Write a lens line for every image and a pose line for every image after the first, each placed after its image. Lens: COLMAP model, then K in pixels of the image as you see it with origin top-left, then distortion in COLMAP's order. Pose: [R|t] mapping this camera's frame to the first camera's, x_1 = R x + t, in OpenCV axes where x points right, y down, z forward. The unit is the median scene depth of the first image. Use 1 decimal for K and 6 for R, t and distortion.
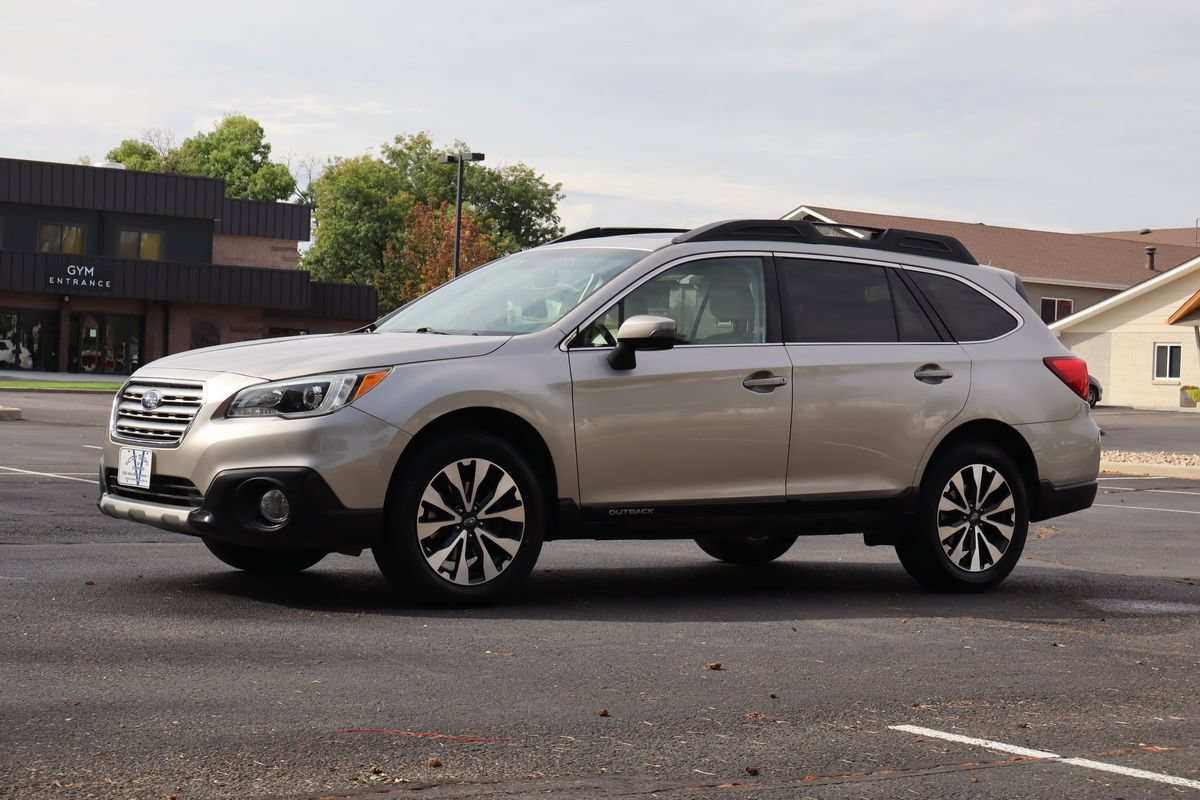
lens RADIAL K [[2272.8, 0, 575.3], [0, 2272.8, 398.6], [0, 0, 1]] dist [0.052345, 0.062507]
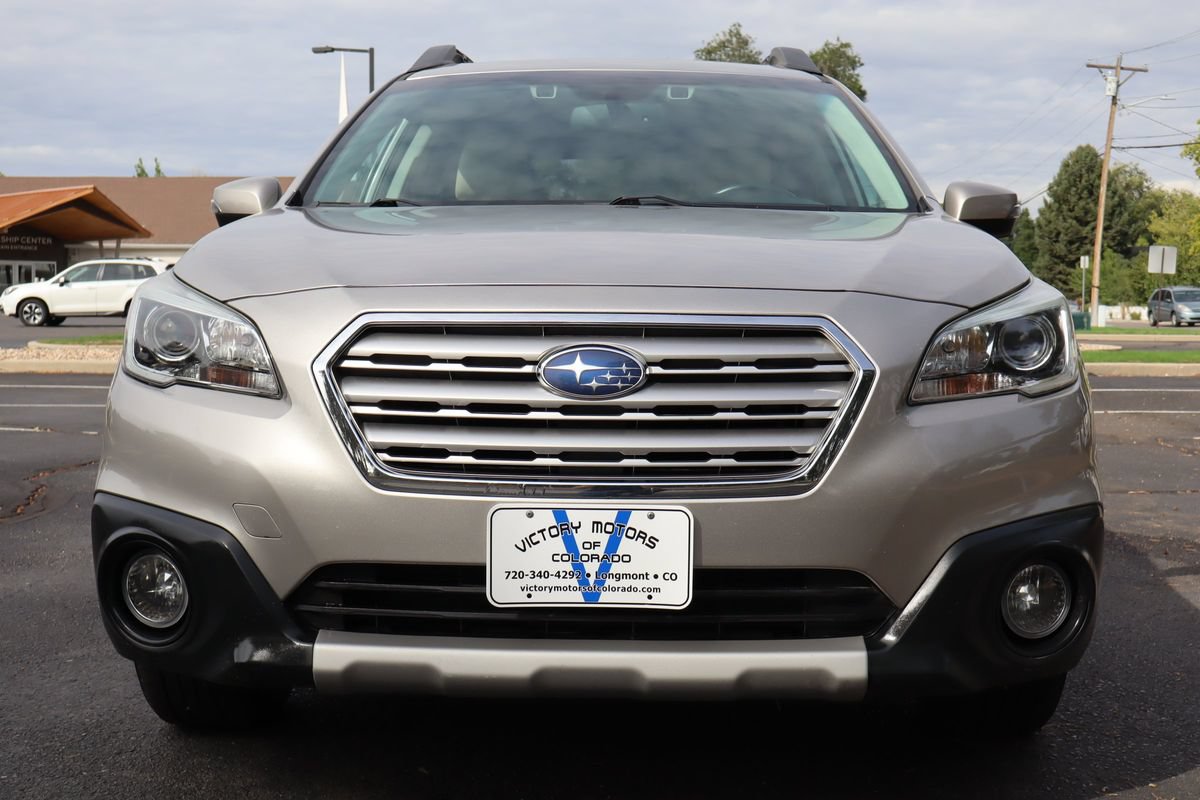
lens RADIAL K [[1722.7, 0, 570.9], [0, 1722.7, 400.3], [0, 0, 1]] dist [0.003692, -0.006030]
pose [[0.603680, -0.081383, 0.793062, -0.374003], [0.025542, 0.996240, 0.082791, -0.016633], [-0.796817, -0.029723, 0.603489, 0.750814]]
